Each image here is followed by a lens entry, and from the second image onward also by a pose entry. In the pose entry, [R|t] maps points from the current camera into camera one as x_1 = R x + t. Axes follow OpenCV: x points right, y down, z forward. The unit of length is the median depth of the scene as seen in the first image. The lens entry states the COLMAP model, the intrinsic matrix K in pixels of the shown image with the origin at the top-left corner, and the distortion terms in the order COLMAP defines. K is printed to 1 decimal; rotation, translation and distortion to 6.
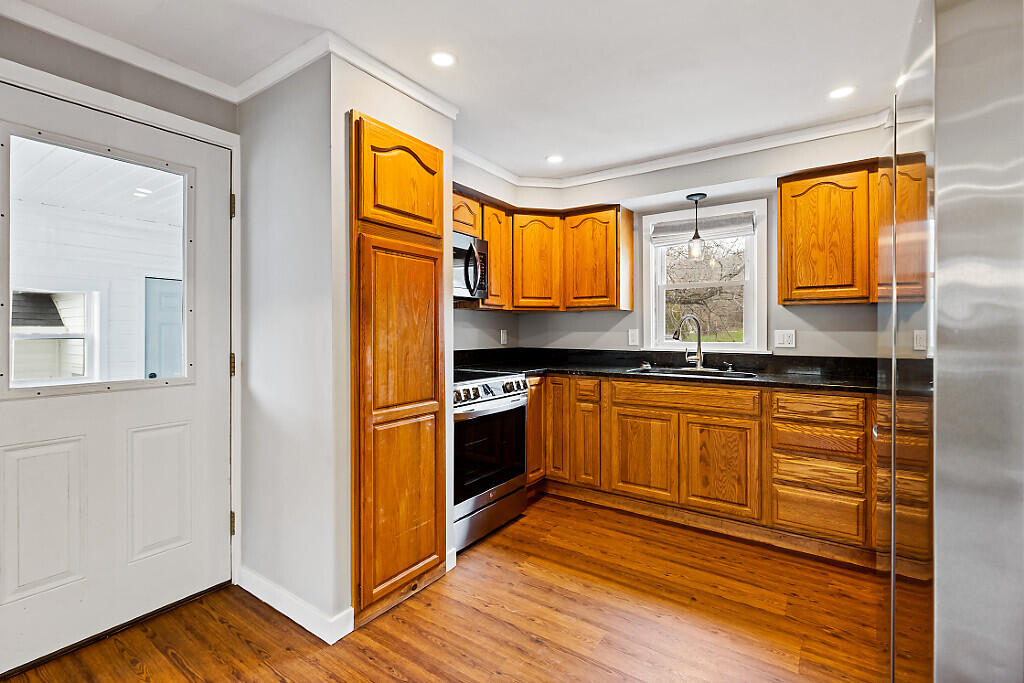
lens RADIAL K [[464.1, 0, 505.5], [0, 464.1, 330.3], [0, 0, 1]] dist [0.000261, 0.000075]
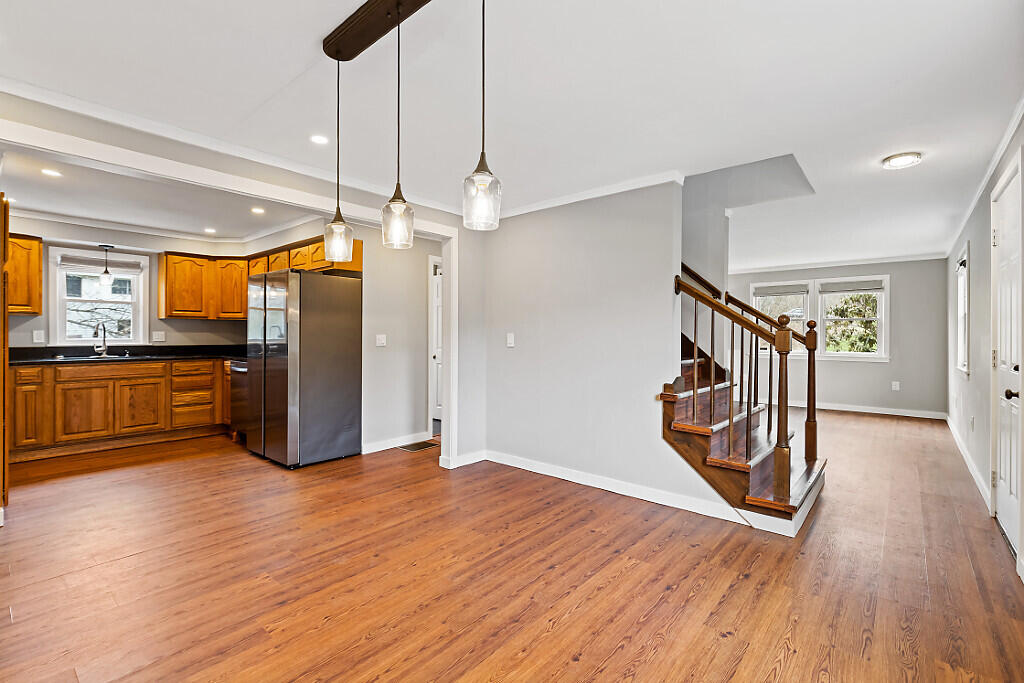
lens RADIAL K [[464.1, 0, 502.0], [0, 464.1, 329.9], [0, 0, 1]] dist [0.000261, 0.000075]
pose [[0.112917, 0.006806, 0.993581, -1.087065], [-0.005392, 0.999966, -0.006237, -0.003719], [-0.993590, -0.004653, 0.112950, -0.555345]]
